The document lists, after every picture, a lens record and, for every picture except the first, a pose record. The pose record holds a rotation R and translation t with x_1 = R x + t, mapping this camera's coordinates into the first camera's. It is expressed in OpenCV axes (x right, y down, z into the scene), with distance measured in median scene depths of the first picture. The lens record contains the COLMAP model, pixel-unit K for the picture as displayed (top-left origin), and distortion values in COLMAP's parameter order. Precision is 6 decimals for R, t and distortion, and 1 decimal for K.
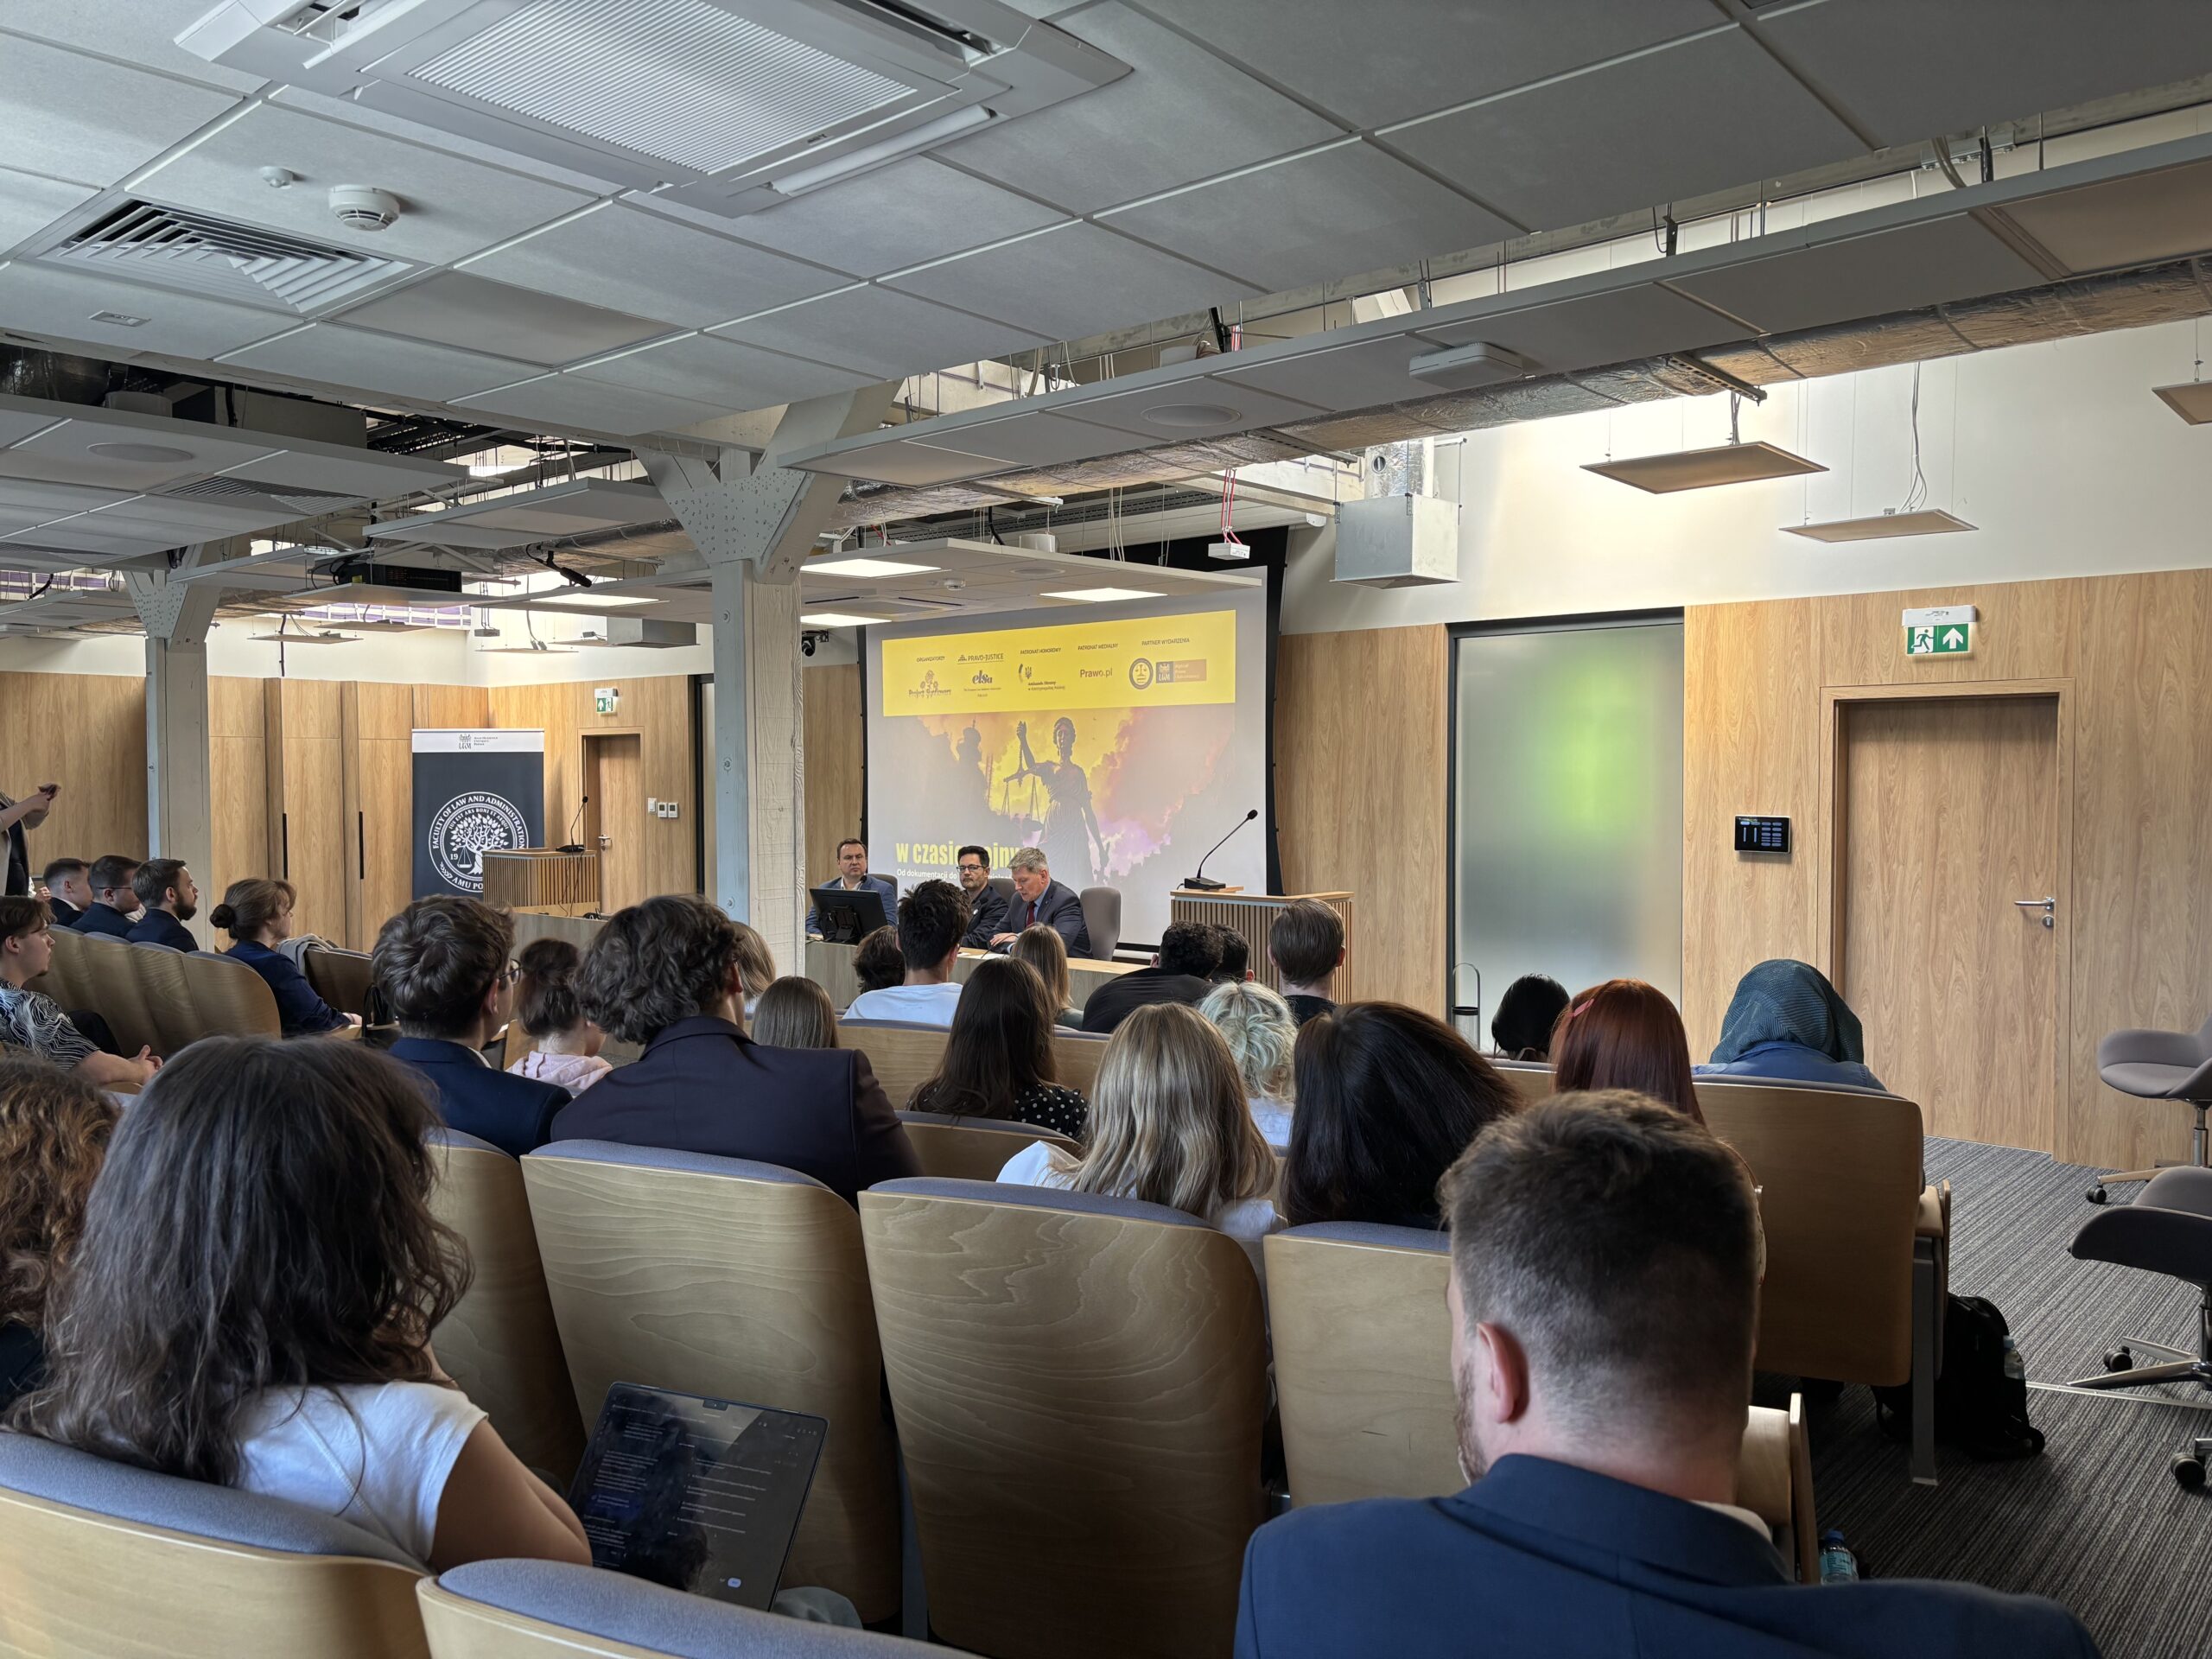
lens RADIAL K [[1663.0, 0, 1112.4], [0, 1663.0, 818.7], [0, 0, 1]] dist [0.047777, -0.048794]
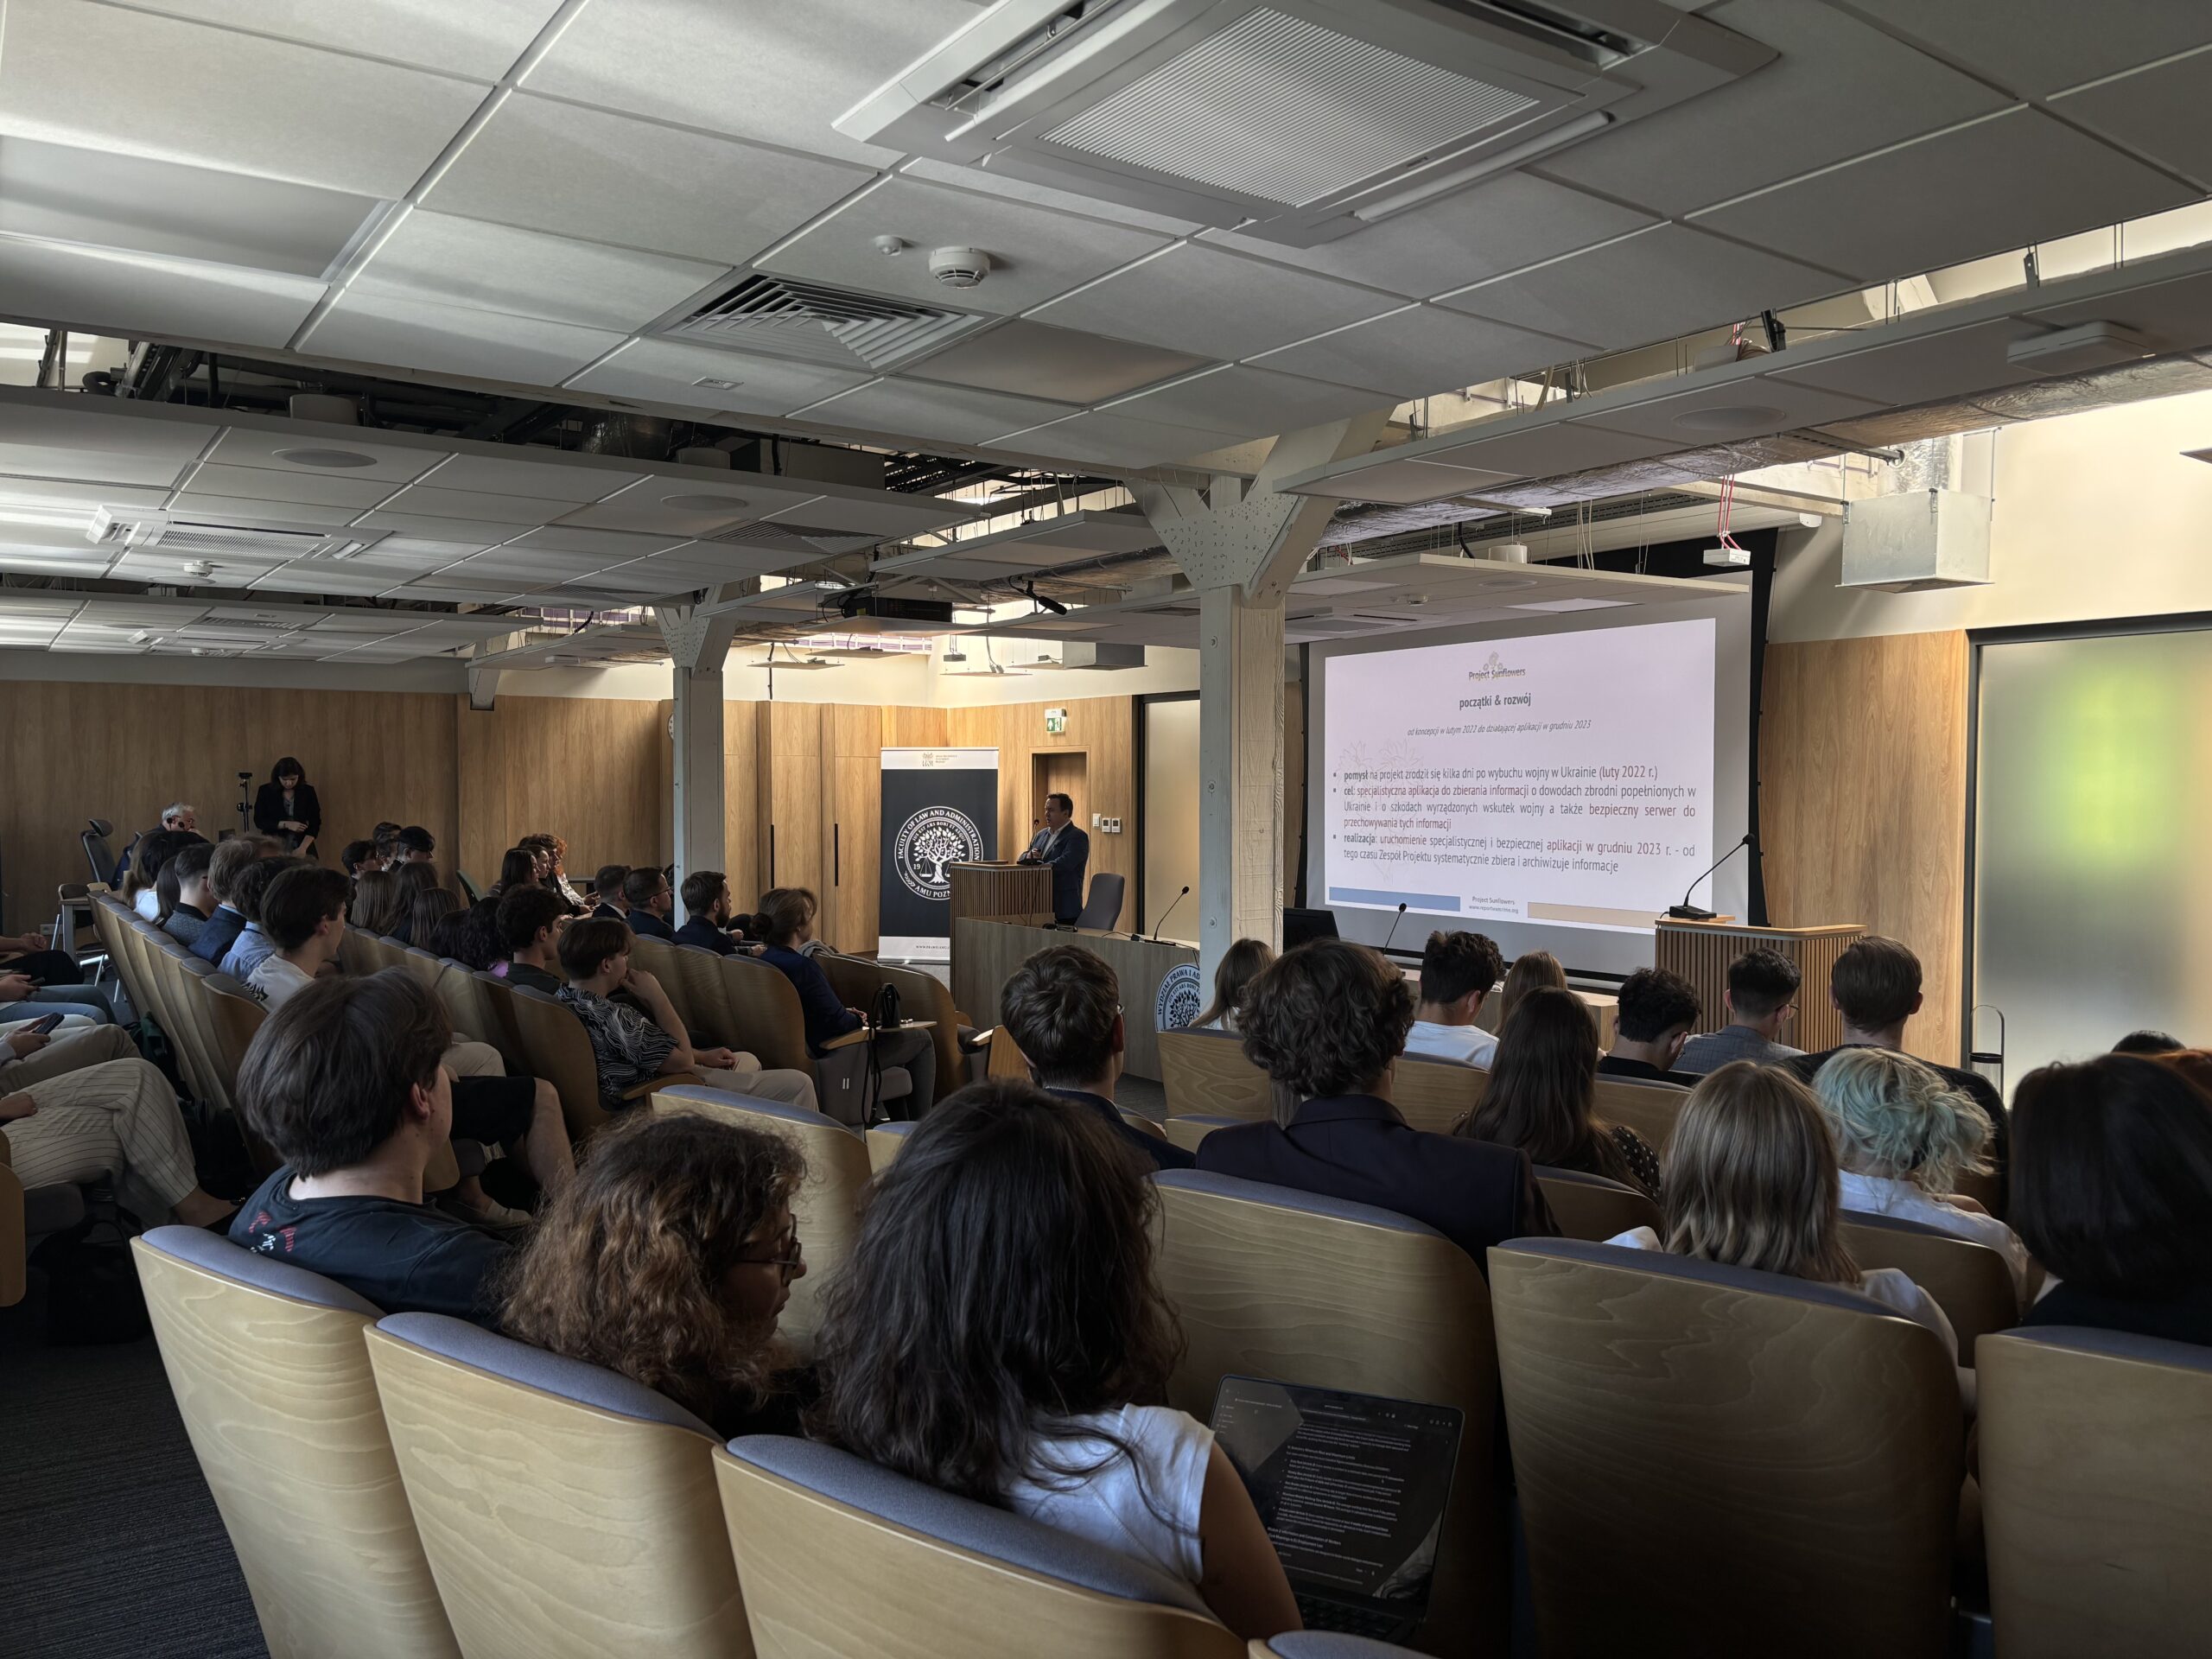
lens RADIAL K [[1663.0, 0, 1107.6], [0, 1663.0, 836.5], [0, 0, 1]] dist [0.047777, -0.048794]
pose [[0.970292, 0.010816, -0.241694, -0.031285], [-0.010095, 0.999940, 0.004223, -0.003826], [0.241725, -0.001657, 0.970343, 0.001245]]
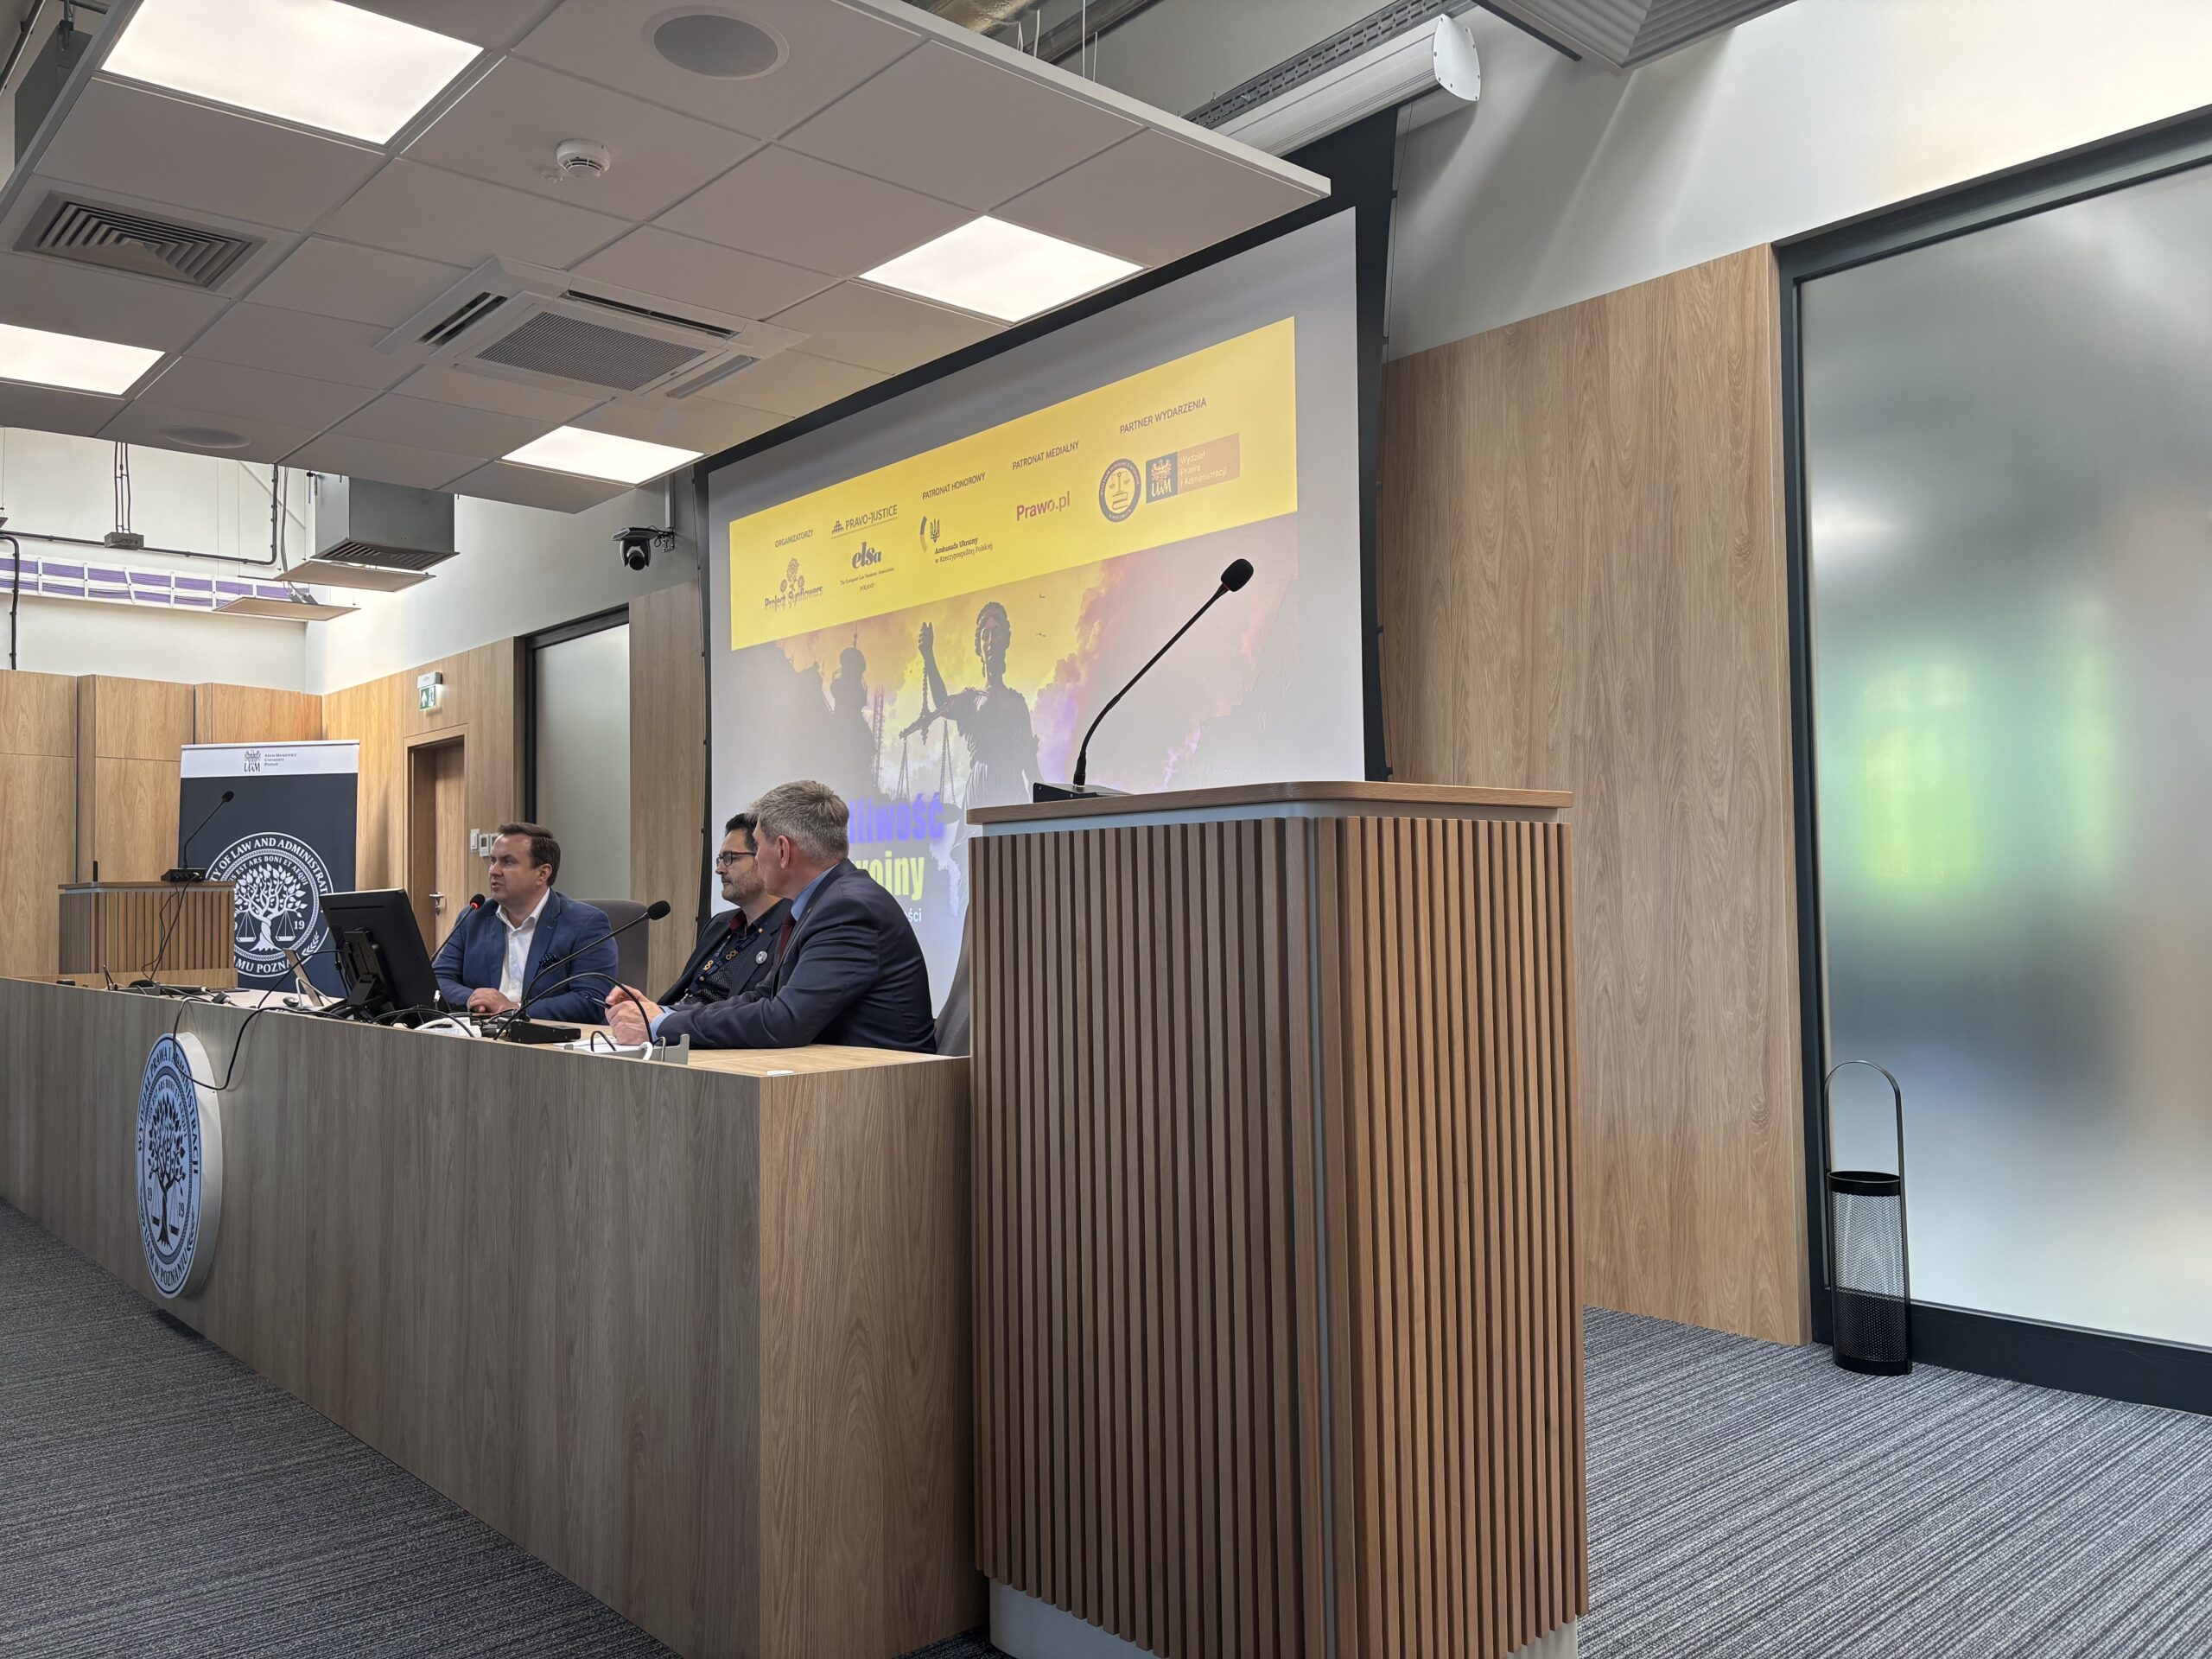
lens RADIAL K [[1663.0, 0, 1105.9], [0, 1663.0, 825.2], [0, 0, 1]] dist [0.047777, -0.048794]
pose [[0.992631, -0.018166, -0.119803, 0.080964], [0.009415, 0.997272, -0.073210, 0.057263], [0.120806, 0.071542, 0.990095, 0.572244]]
